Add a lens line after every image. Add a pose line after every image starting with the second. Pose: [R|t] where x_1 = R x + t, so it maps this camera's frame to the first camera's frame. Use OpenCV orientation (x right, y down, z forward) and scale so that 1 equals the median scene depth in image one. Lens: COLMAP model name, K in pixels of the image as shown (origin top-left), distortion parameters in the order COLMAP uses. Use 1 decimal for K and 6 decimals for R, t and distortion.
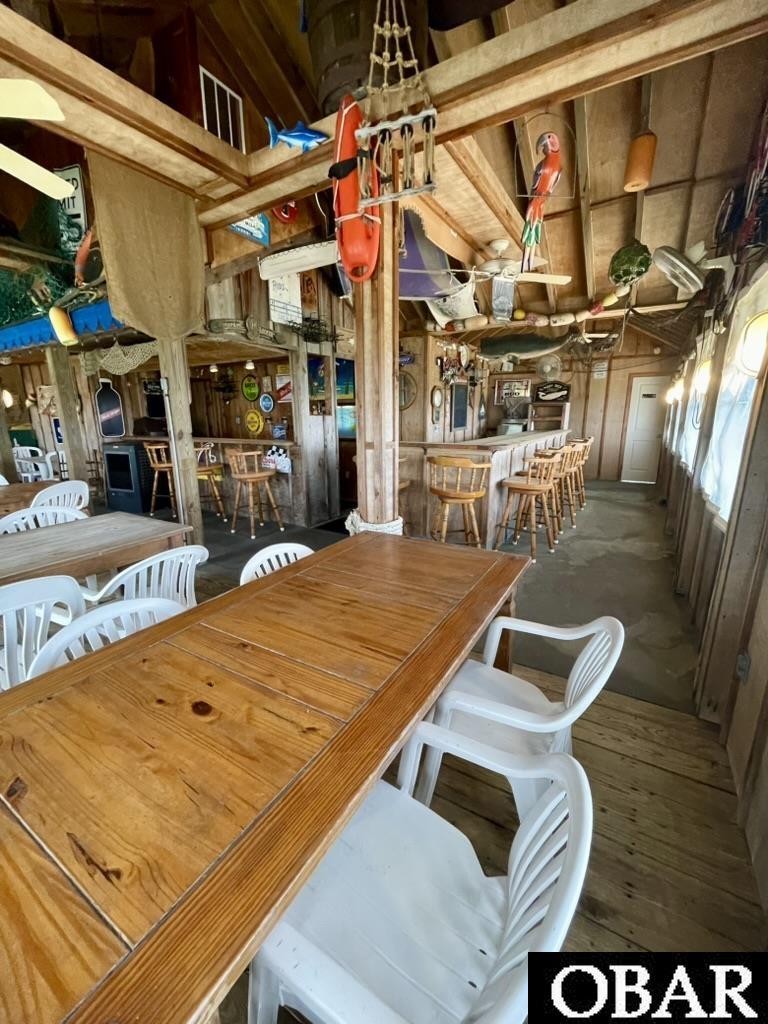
lens RADIAL K [[416.3, 0, 384.0], [0, 416.3, 512.0], [0, 0, 1]] dist [0.002130, 0.000396]
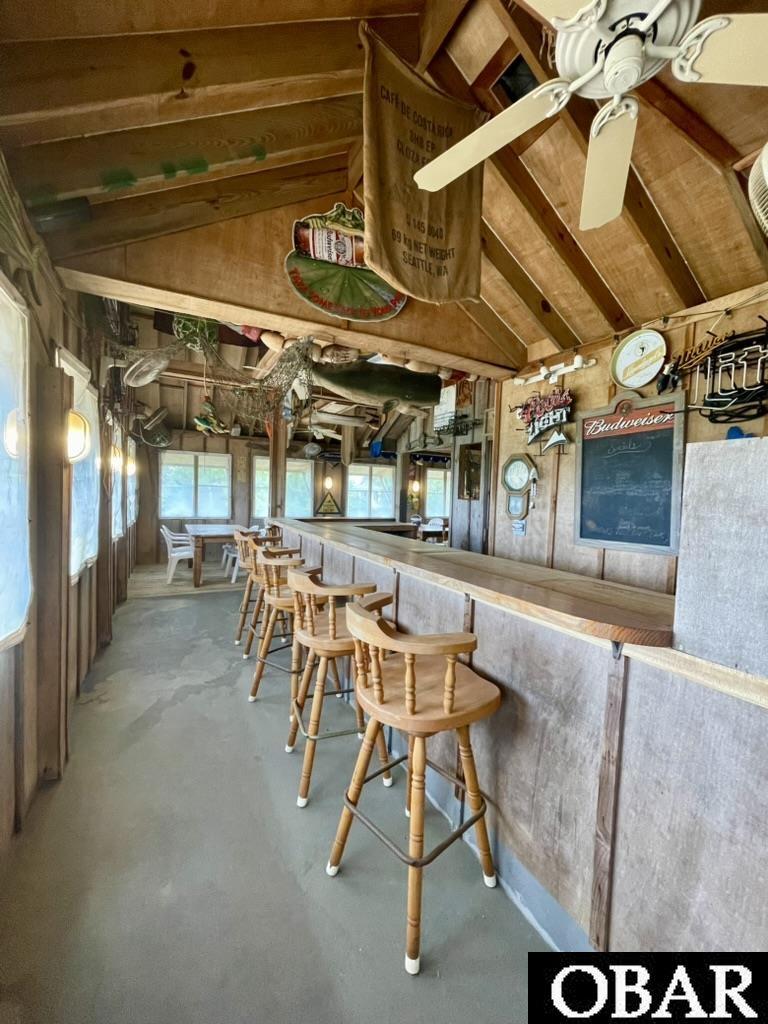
lens RADIAL K [[416.3, 0, 384.0], [0, 416.3, 512.0], [0, 0, 1]] dist [0.002130, 0.000396]
pose [[-0.522520, 0.018972, -0.852416, 0.904608], [-0.225007, 0.961243, 0.159321, -0.350979], [0.822402, 0.275048, -0.498000, 1.479993]]
